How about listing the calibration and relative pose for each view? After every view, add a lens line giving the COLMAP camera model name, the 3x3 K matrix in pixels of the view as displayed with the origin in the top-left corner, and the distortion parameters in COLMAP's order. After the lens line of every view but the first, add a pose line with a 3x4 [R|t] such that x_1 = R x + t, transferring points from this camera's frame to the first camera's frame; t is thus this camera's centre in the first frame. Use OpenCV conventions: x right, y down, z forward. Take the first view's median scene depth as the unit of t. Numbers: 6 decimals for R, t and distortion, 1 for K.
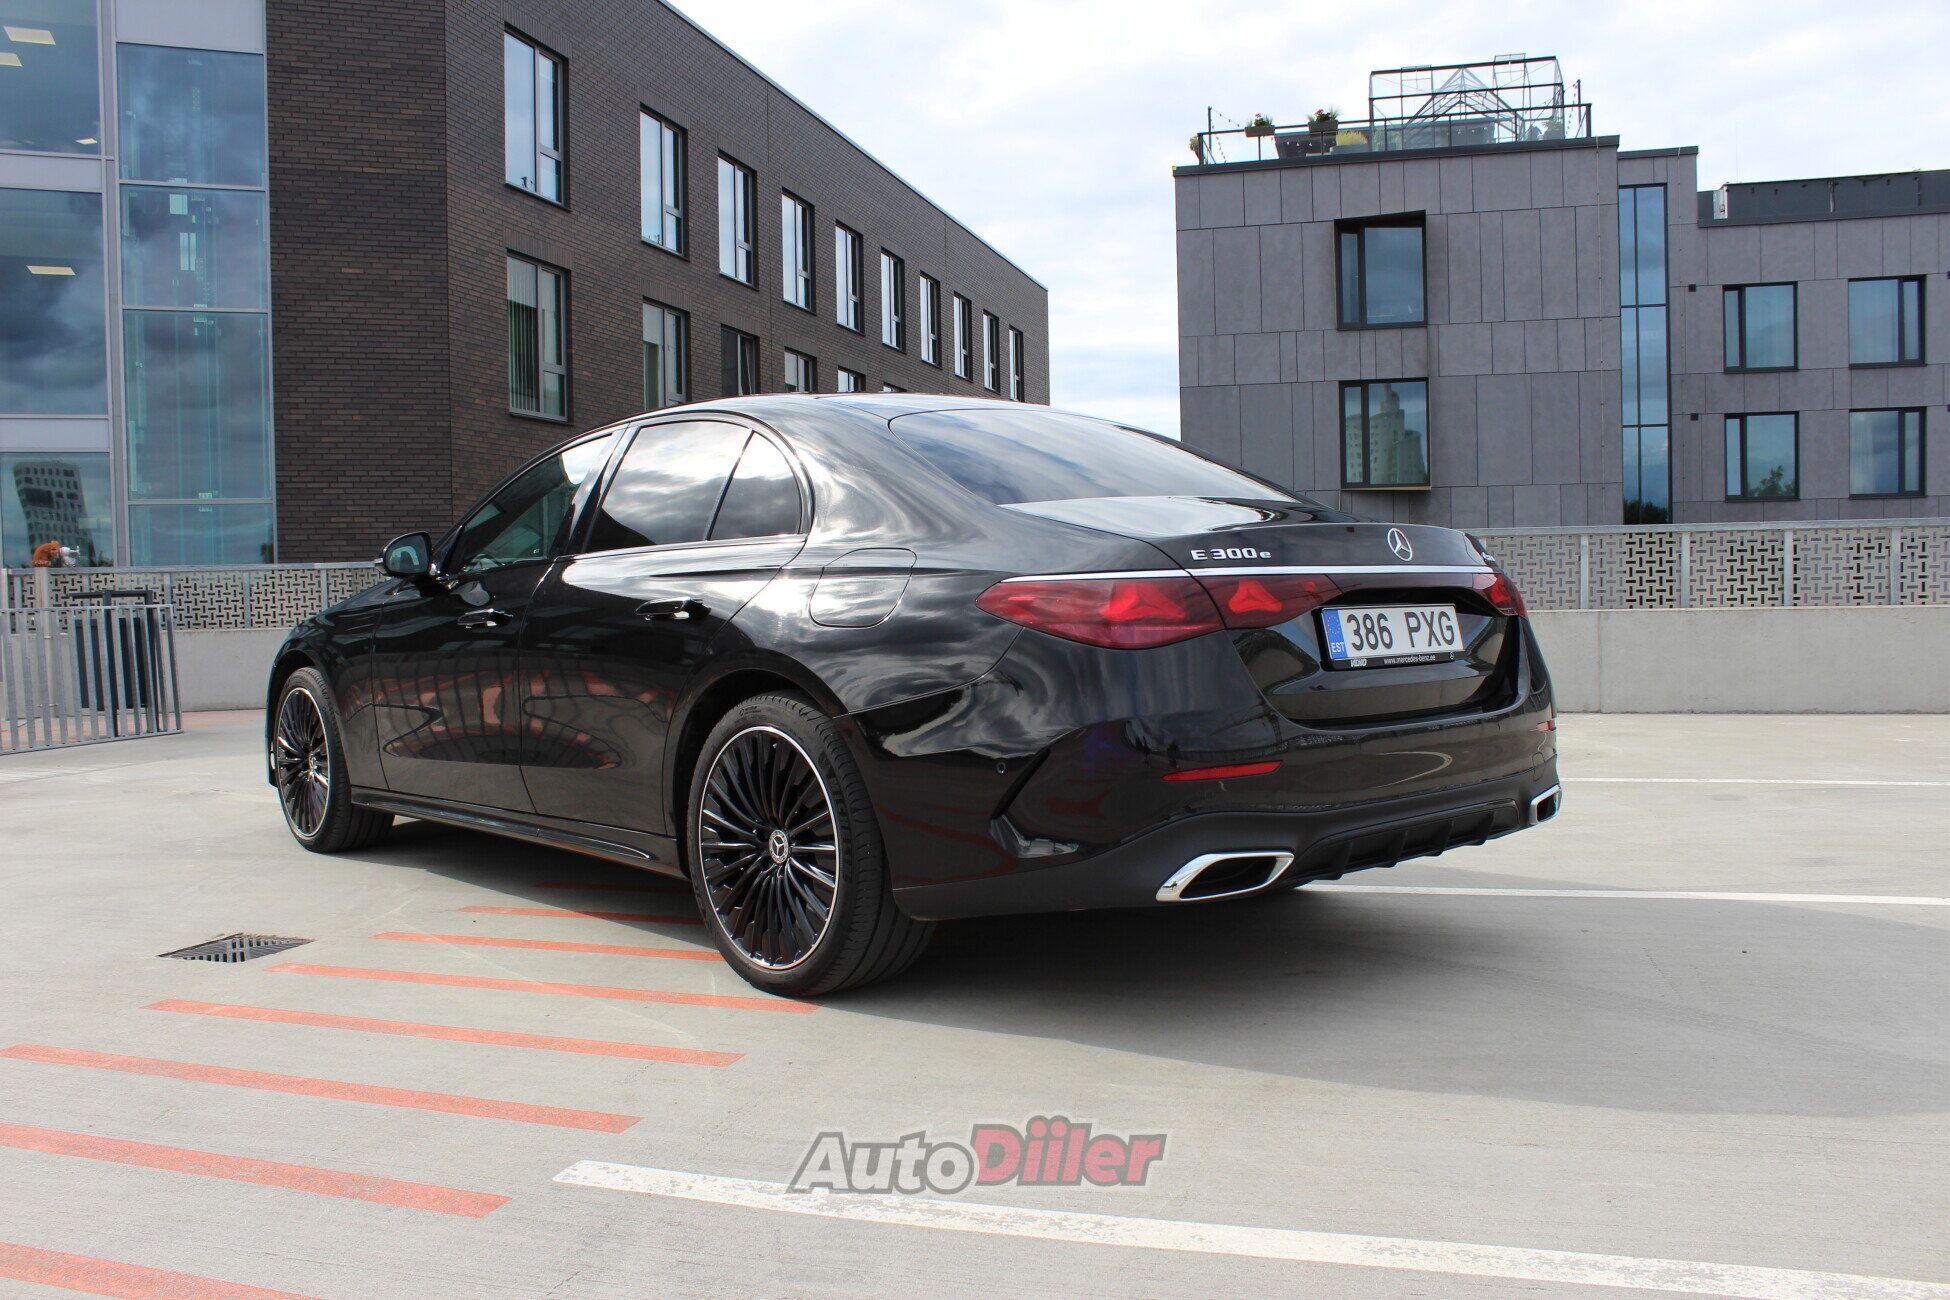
lens RADIAL K [[1621.6, 0, 960.5], [0, 1621.6, 656.0], [0, 0, 1]] dist [-0.146385, 0.119540]
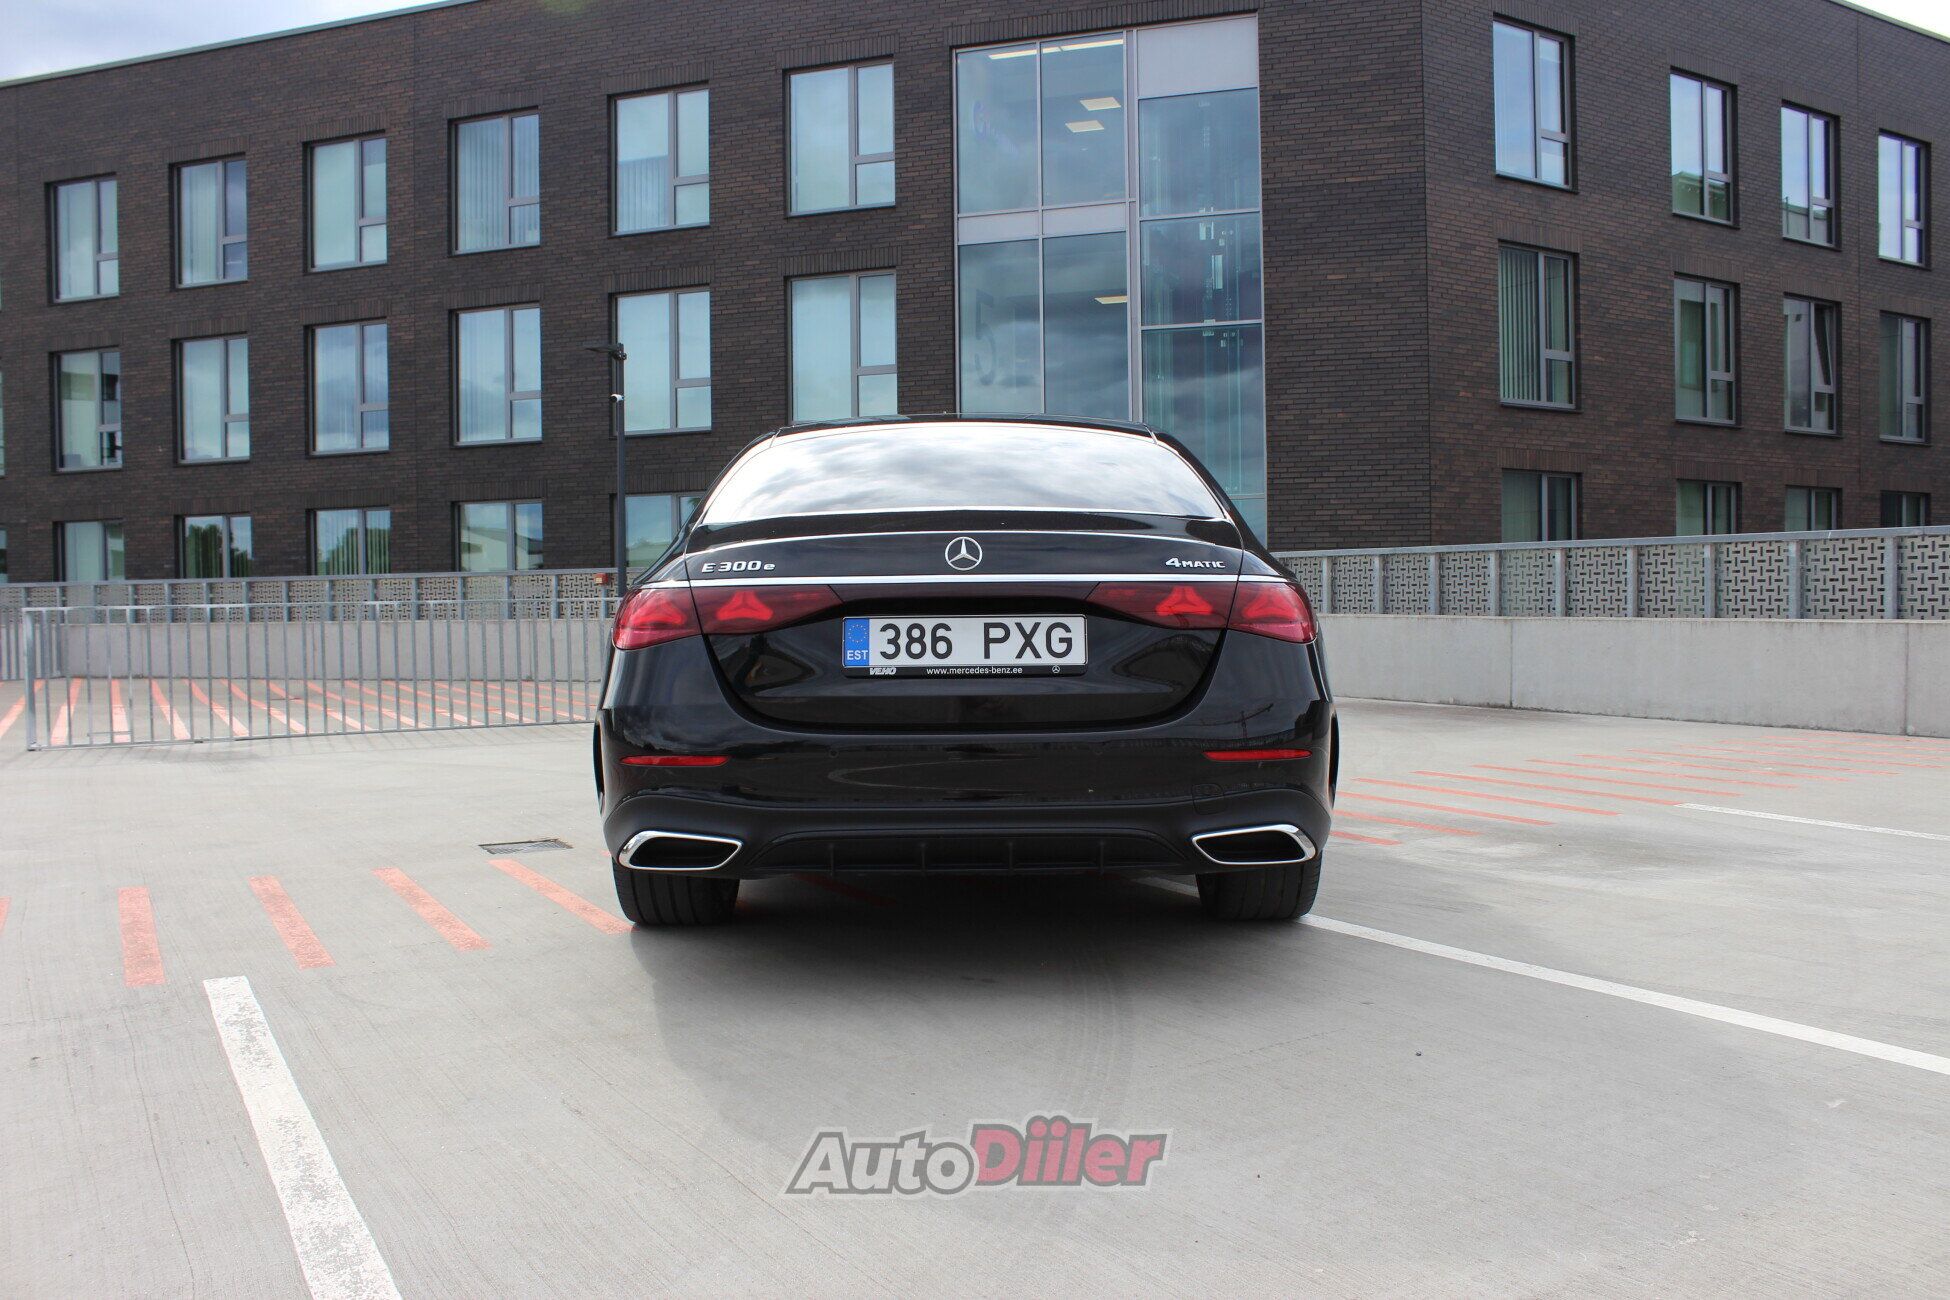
lens RADIAL K [[1621.6, 0, 977.0], [0, 1621.6, 654.0], [0, 0, 1]] dist [-0.146385, 0.119540]
pose [[0.746521, 0.036508, -0.664359, 0.883505], [-0.031933, 0.999309, 0.019032, -0.025475], [0.664595, 0.007007, 0.747171, 0.245108]]
